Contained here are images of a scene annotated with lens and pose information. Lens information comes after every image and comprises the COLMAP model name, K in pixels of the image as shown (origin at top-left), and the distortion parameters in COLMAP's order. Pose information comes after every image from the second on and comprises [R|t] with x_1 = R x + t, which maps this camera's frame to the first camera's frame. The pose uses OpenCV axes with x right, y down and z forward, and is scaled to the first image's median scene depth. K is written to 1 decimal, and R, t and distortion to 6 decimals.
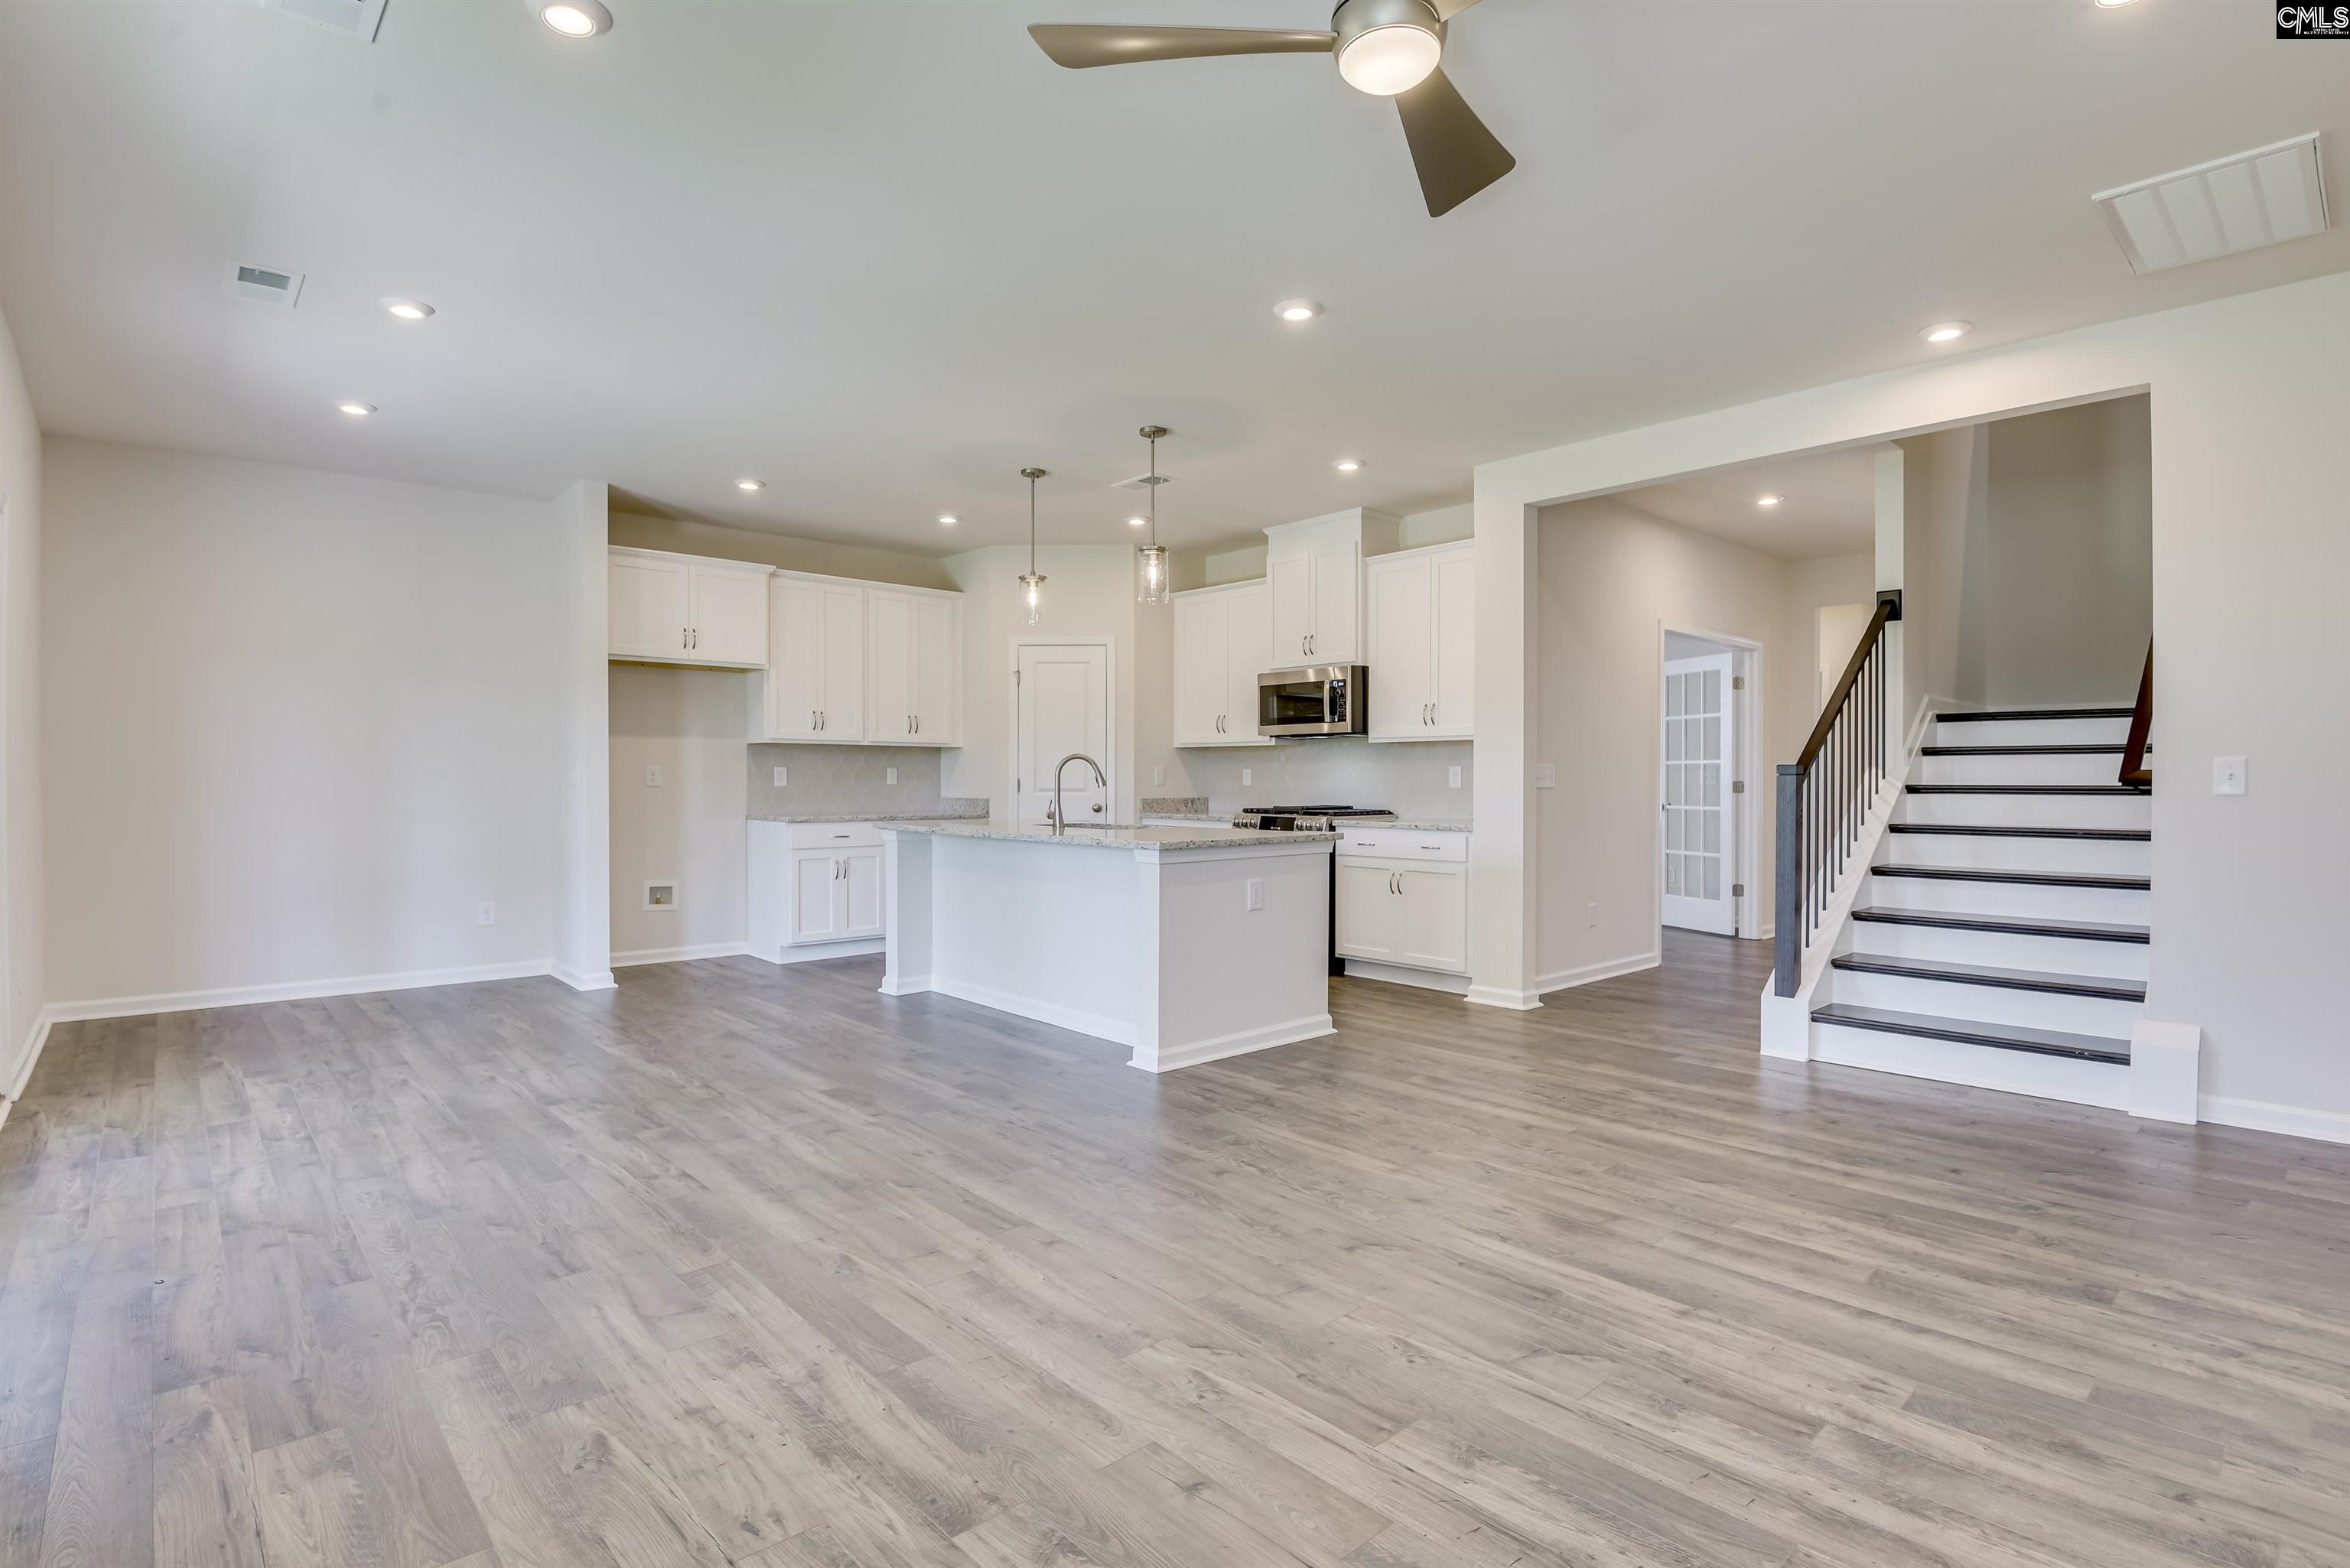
lens RADIAL K [[1128.8, 0, 1178.4], [0, 1128.8, 791.8], [0, 0, 1]] dist [-0.001519, -0.041304]
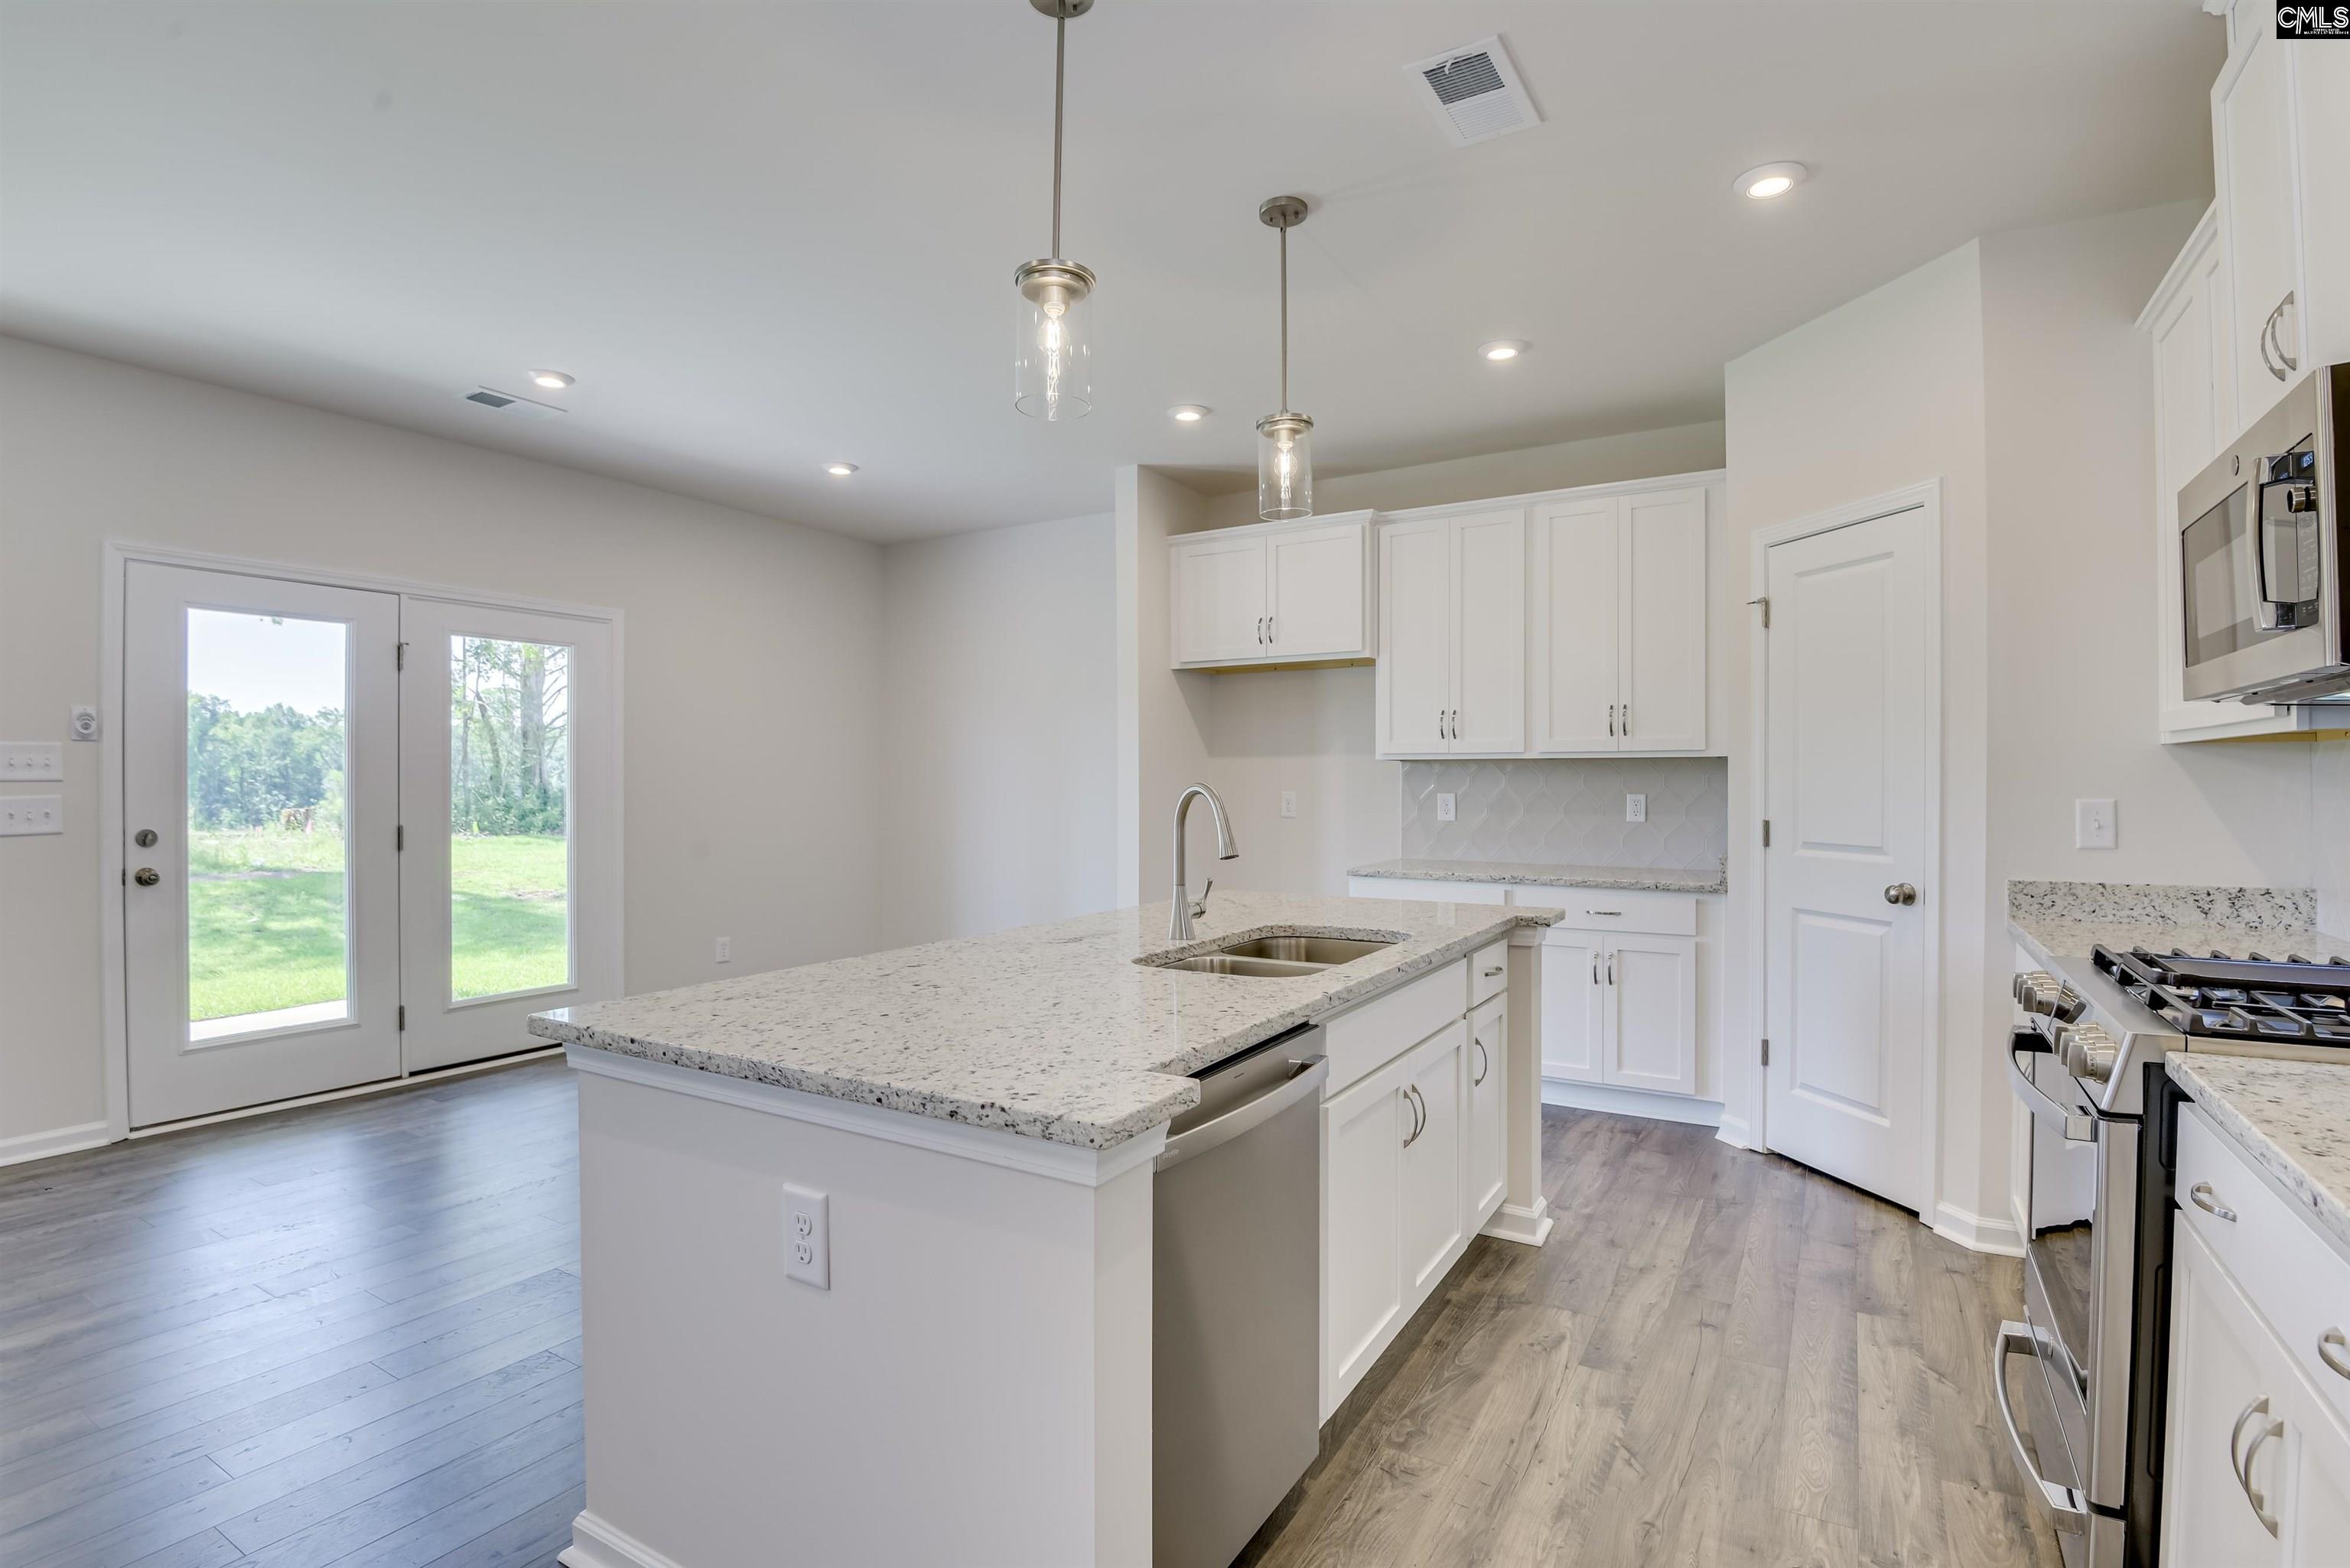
lens RADIAL K [[1121.3, 0, 1191.1], [0, 1121.3, 784.1], [0, 0, 1]] dist [-0.002944, -0.019351]
pose [[0.299617, -0.000101, -0.954060, 0.286117], [-0.010493, 0.999939, -0.003401, -0.026325], [0.954002, 0.011030, 0.299598, 0.715686]]
